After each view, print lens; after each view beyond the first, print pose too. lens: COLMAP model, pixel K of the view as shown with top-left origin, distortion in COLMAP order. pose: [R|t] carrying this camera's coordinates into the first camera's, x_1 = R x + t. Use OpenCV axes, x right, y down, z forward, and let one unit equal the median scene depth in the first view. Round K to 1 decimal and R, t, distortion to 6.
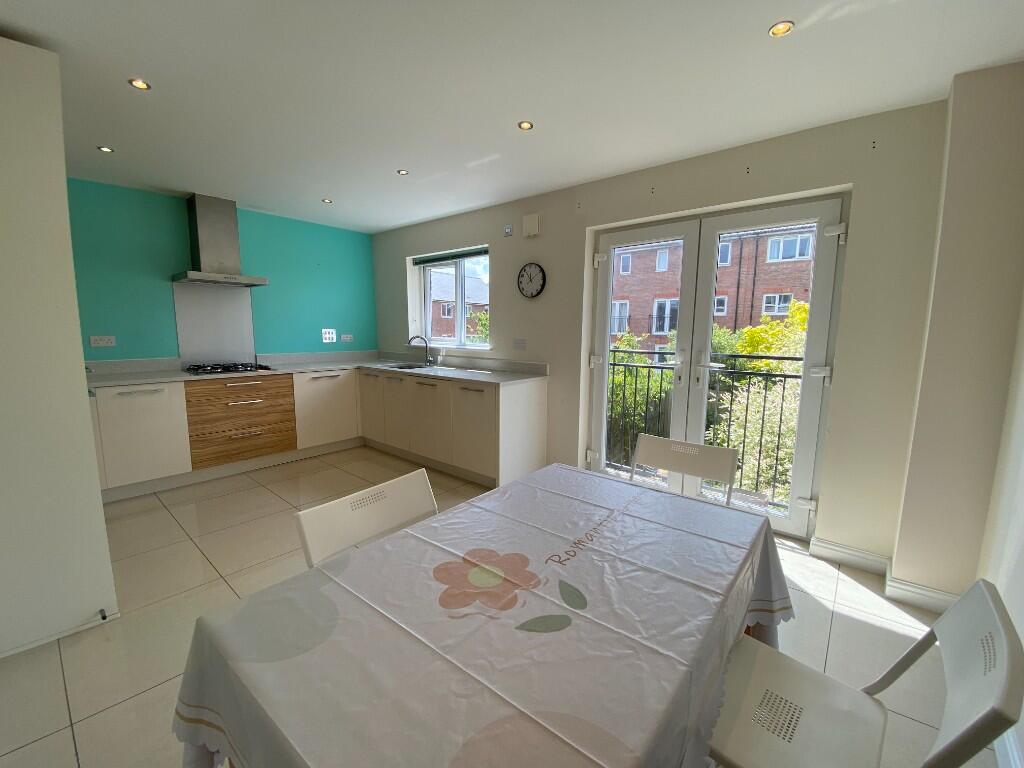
lens RADIAL K [[413.5, 0, 512.0], [0, 413.5, 384.0], [0, 0, 1]] dist [0.036873, -0.027404]
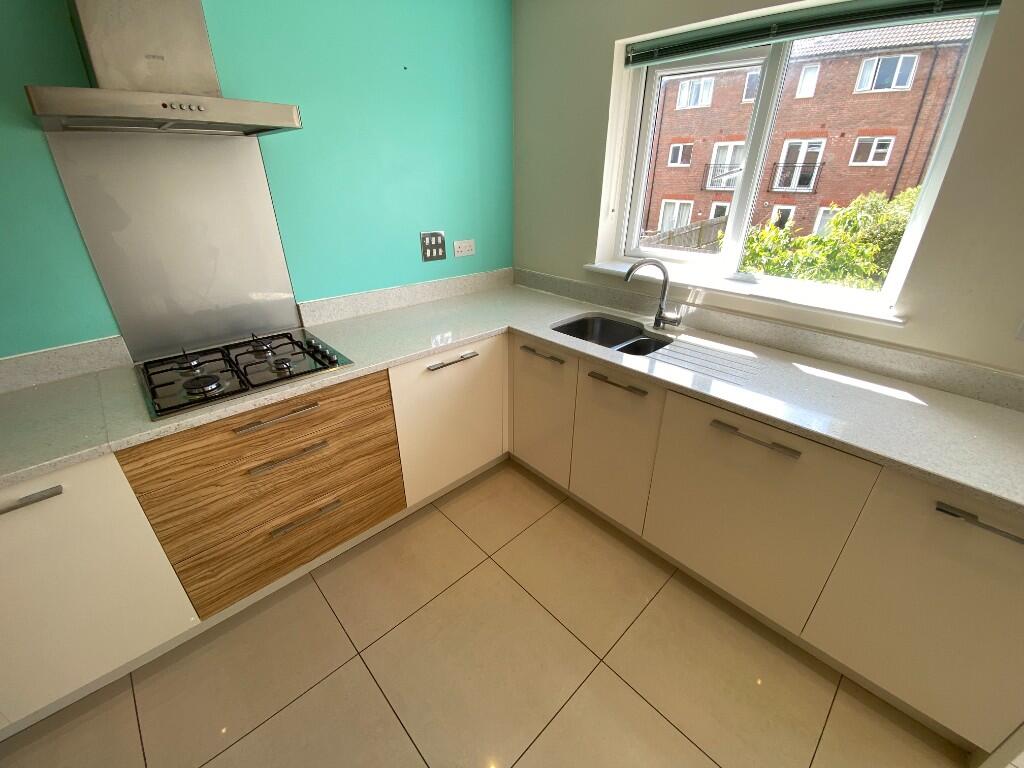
lens RADIAL K [[413.5, 0, 512.0], [0, 413.5, 384.0], [0, 0, 1]] dist [0.036873, -0.027404]
pose [[0.994413, 0.044080, -0.095912, -0.333949], [-0.011037, 0.947071, 0.320835, -0.136080], [0.104978, -0.317984, 0.942266, 0.568620]]
